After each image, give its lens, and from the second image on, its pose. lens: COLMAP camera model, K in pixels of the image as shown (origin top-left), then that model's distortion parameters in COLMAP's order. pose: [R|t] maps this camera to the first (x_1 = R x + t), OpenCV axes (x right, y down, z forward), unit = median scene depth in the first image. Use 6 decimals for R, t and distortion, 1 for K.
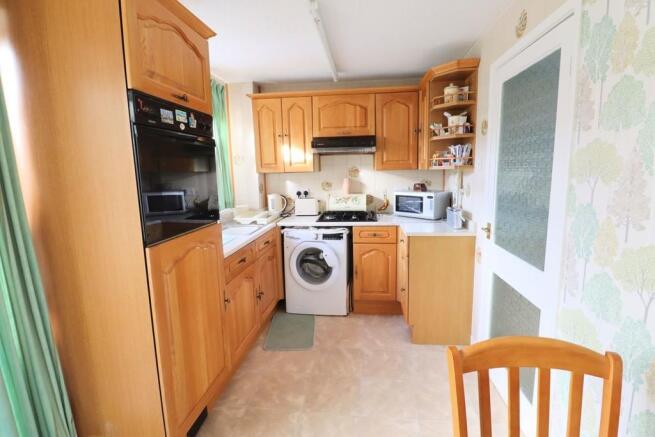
lens RADIAL K [[309.9, 0, 331.1], [0, 309.9, 218.4], [0, 0, 1]] dist [-0.005464, -0.000764]
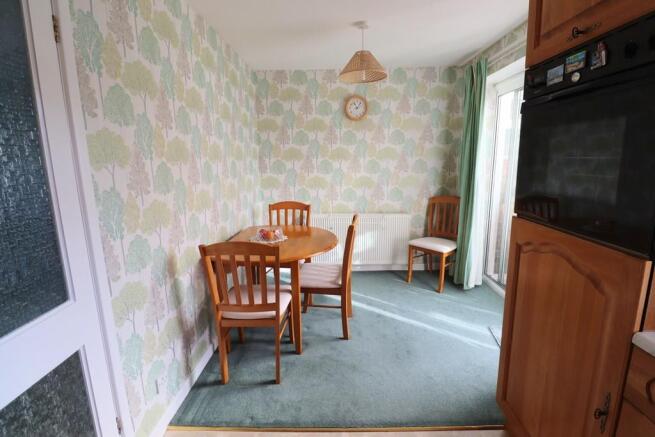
lens RADIAL K [[309.9, 0, 331.3], [0, 309.9, 215.6], [0, 0, 1]] dist [-0.005464, -0.000764]
pose [[-0.994024, 0.051823, -0.096080, 0.175434], [0.015342, 0.937719, 0.347054, -0.322939], [0.108081, 0.343506, -0.932910, 2.137163]]
